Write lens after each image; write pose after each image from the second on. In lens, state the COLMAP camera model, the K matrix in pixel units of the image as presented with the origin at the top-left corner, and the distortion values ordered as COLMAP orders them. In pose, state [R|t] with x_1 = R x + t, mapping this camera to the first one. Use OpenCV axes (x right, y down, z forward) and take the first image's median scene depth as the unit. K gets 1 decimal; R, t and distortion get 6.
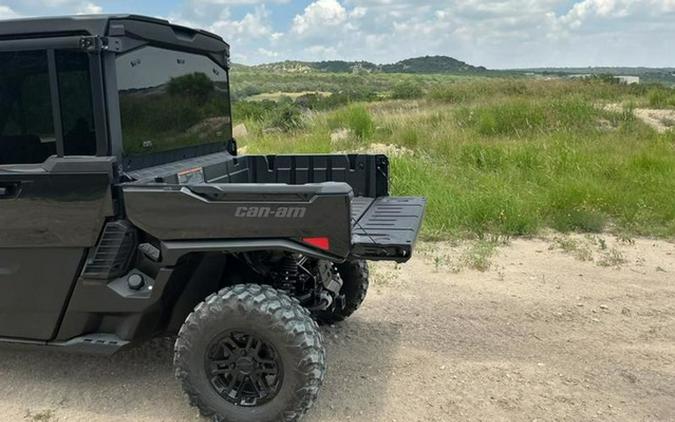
lens RADIAL K [[575.1, 0, 339.0], [0, 575.1, 191.7], [0, 0, 1]] dist [0.007107, -0.012413]
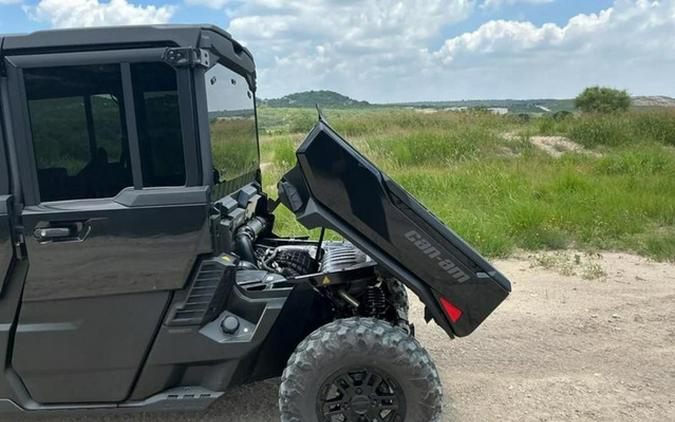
lens RADIAL K [[560.3, 0, 278.8], [0, 560.3, 237.6], [0, 0, 1]] dist [0.090559, -0.142072]
pose [[0.979476, -0.050753, 0.195067, -0.416030], [0.047928, 0.998667, 0.019181, 0.006408], [-0.195781, -0.009438, 0.980602, 0.116484]]
